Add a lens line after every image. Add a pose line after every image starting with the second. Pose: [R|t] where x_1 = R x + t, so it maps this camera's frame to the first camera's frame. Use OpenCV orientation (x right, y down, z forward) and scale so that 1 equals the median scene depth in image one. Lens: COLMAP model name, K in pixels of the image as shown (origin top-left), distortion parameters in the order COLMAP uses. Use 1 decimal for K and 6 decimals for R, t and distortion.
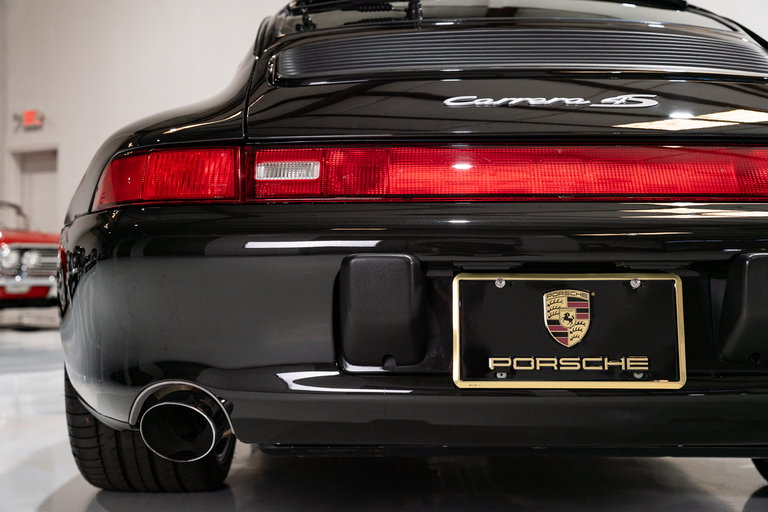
lens RADIAL K [[1052.8, 0, 369.8], [0, 1052.8, 221.5], [0, 0, 1]] dist [0.002474, 0.000000]
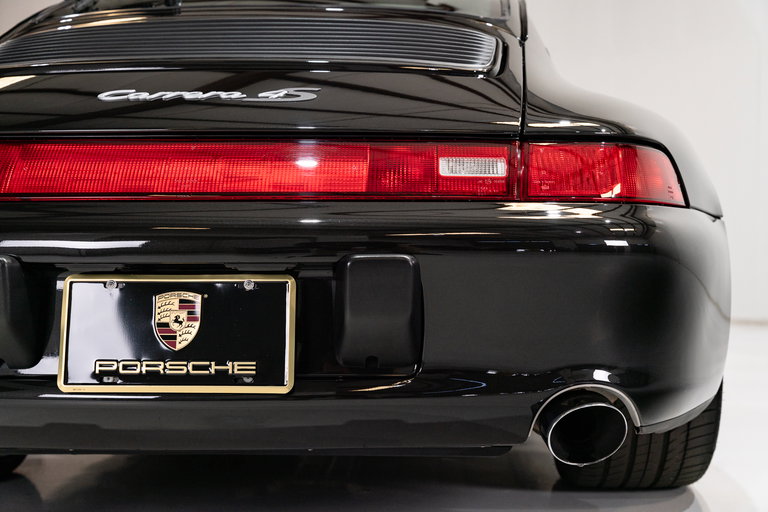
lens RADIAL K [[1094.7, 0, 365.1], [0, 1094.7, 283.4], [0, 0, 1]] dist [0.007846, 0.000000]
pose [[0.999735, 0.001800, -0.022950, 0.369095], [-0.000478, 0.998347, 0.057475, -0.000743], [0.023015, -0.057448, 0.998083, -0.001681]]
